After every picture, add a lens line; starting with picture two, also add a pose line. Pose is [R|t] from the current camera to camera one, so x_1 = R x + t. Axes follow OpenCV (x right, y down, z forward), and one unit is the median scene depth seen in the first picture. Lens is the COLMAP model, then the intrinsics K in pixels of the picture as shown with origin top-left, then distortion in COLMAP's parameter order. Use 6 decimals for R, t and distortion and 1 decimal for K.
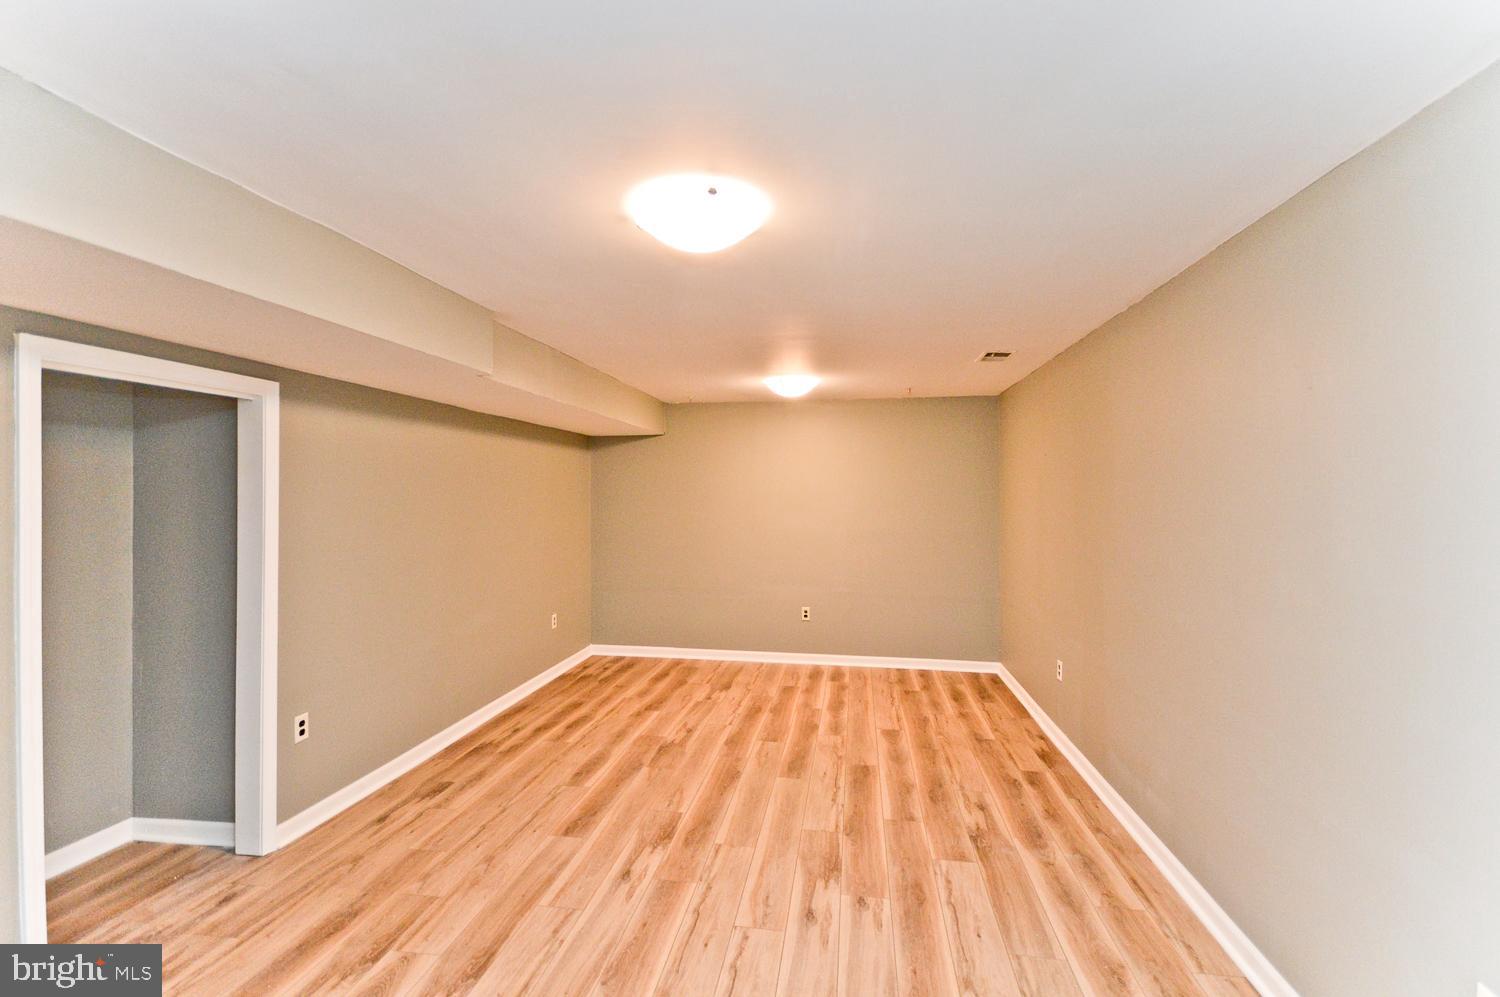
lens RADIAL K [[688.3, 0, 749.8], [0, 688.3, 496.3], [0, 0, 1]] dist [0.000936, -0.002535]
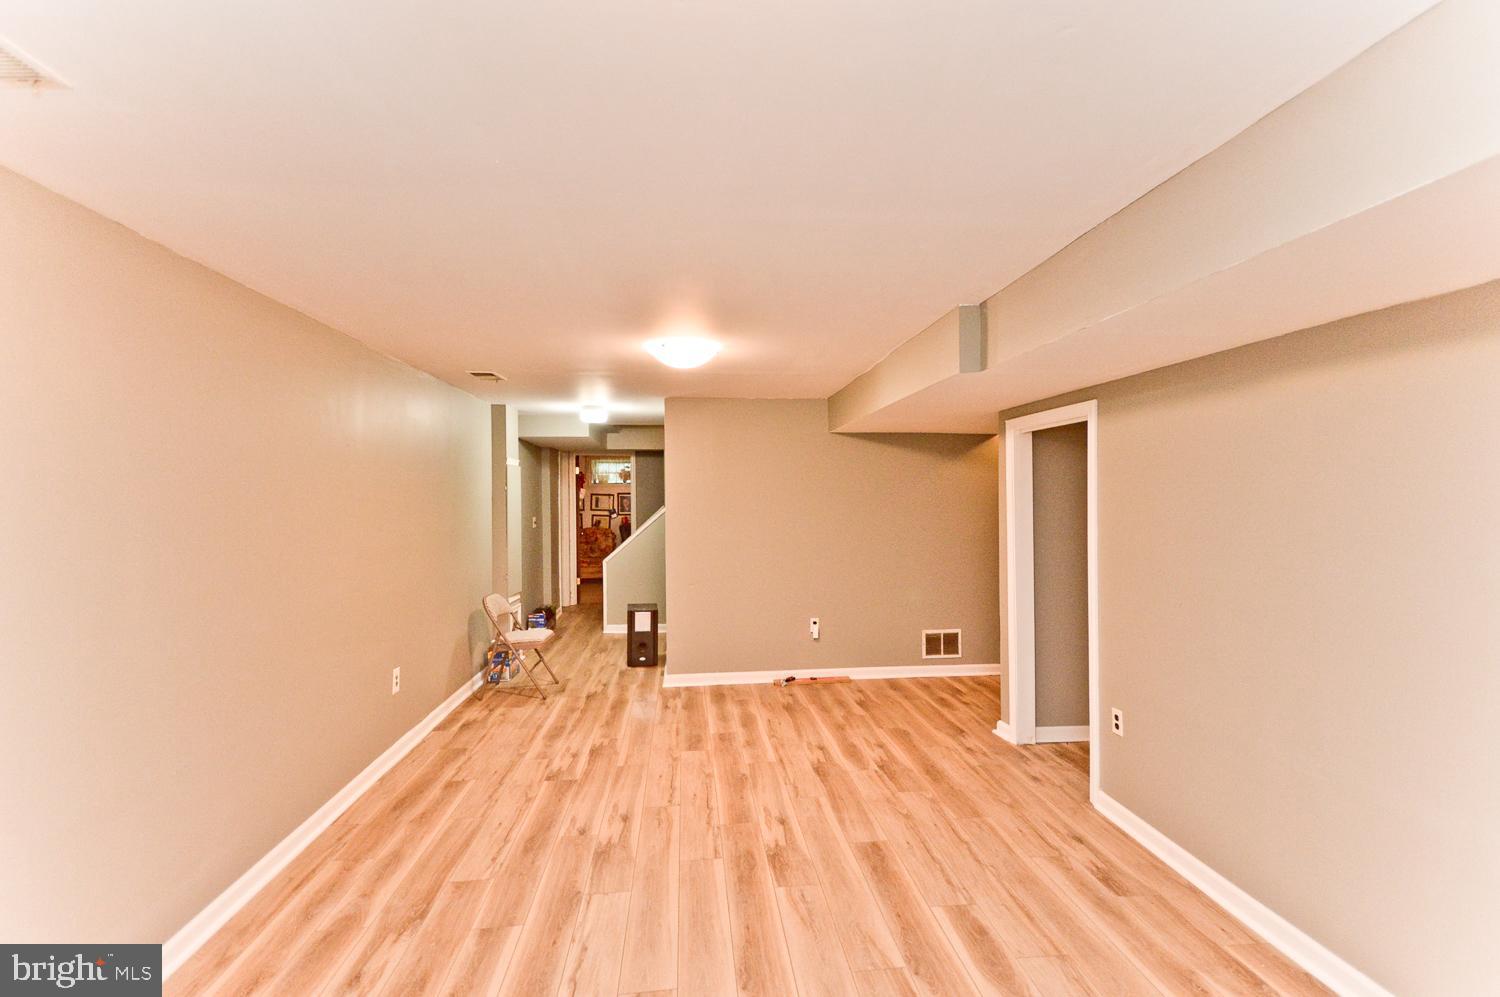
lens RADIAL K [[688.3, 0, 749.2], [0, 688.3, 498.1], [0, 0, 1]] dist [0.000936, -0.002535]
pose [[-0.969925, 0.006100, -0.243326, 0.151192], [0.004906, 0.999973, 0.005515, -0.010729], [0.243353, 0.004156, -0.969929, 2.027776]]
